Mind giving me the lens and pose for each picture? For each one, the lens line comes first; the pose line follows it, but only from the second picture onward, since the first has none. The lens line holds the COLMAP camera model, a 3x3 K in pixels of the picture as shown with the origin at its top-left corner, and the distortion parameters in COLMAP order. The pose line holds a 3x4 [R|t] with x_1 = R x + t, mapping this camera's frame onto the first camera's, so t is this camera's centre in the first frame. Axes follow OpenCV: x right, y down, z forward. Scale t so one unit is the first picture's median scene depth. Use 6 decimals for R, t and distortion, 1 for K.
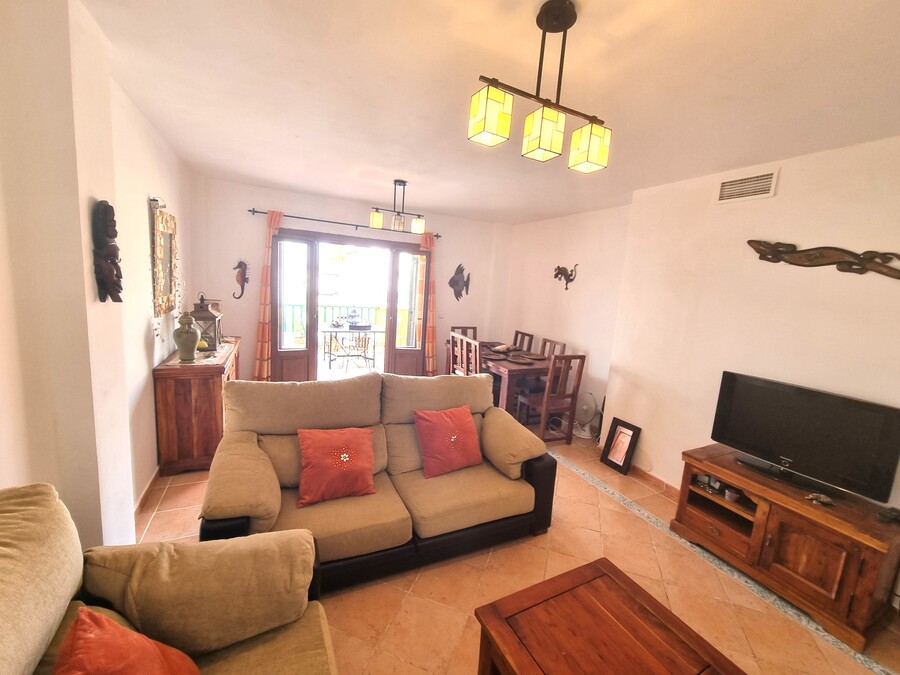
lens RADIAL K [[365.7, 0, 450.0], [0, 365.7, 337.5], [0, 0, 1]] dist [-0.001623, -0.000022]
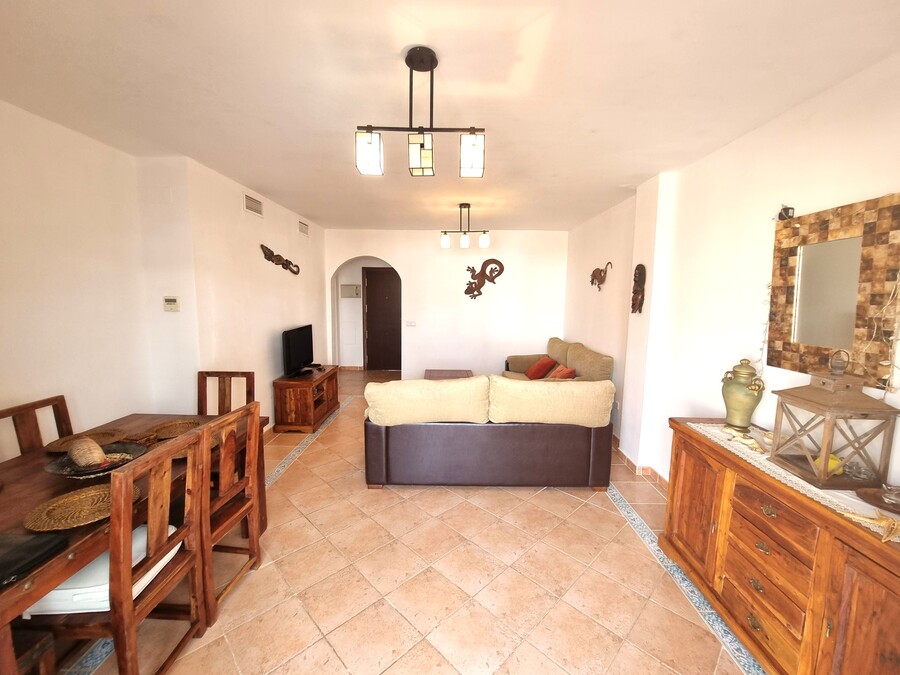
lens RADIAL K [[375.0, 0, 452.9], [0, 375.0, 336.5], [0, 0, 1]] dist [-0.004774, -0.000245]
pose [[-0.897519, -0.124702, 0.422977, -0.390686], [-0.004062, 0.961480, 0.274844, -0.226783], [-0.440958, 0.244959, -0.863453, 1.429392]]
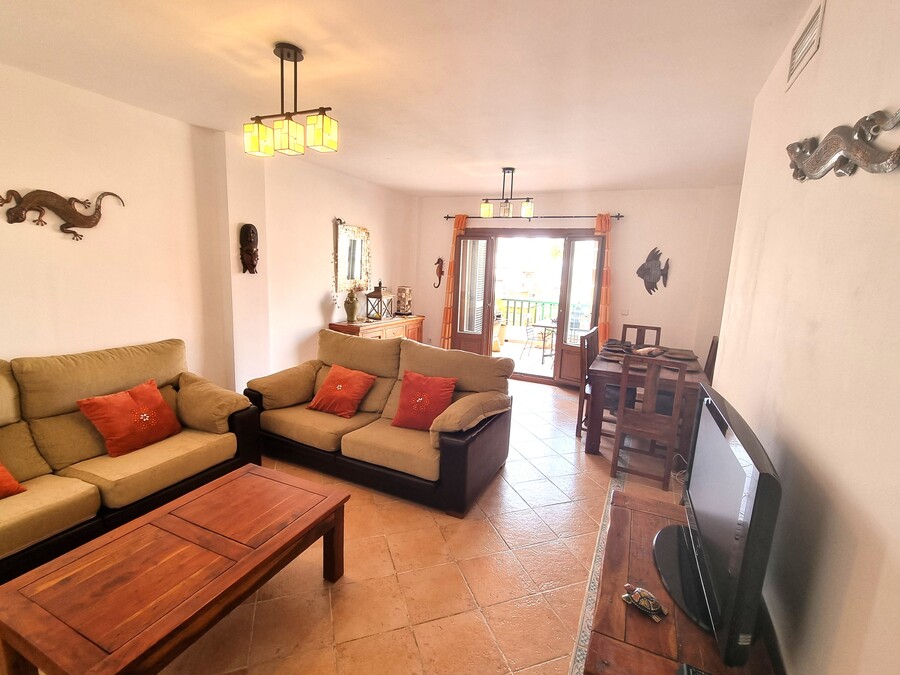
lens RADIAL K [[405.6, 0, 454.7], [0, 405.6, 334.0], [0, 0, 1]] dist [-0.000555, -0.000046]
pose [[0.644660, 0.083030, -0.759947, 0.664116], [-0.113553, 0.993457, 0.012216, 0.034637], [0.755989, 0.078419, 0.649870, 0.184062]]
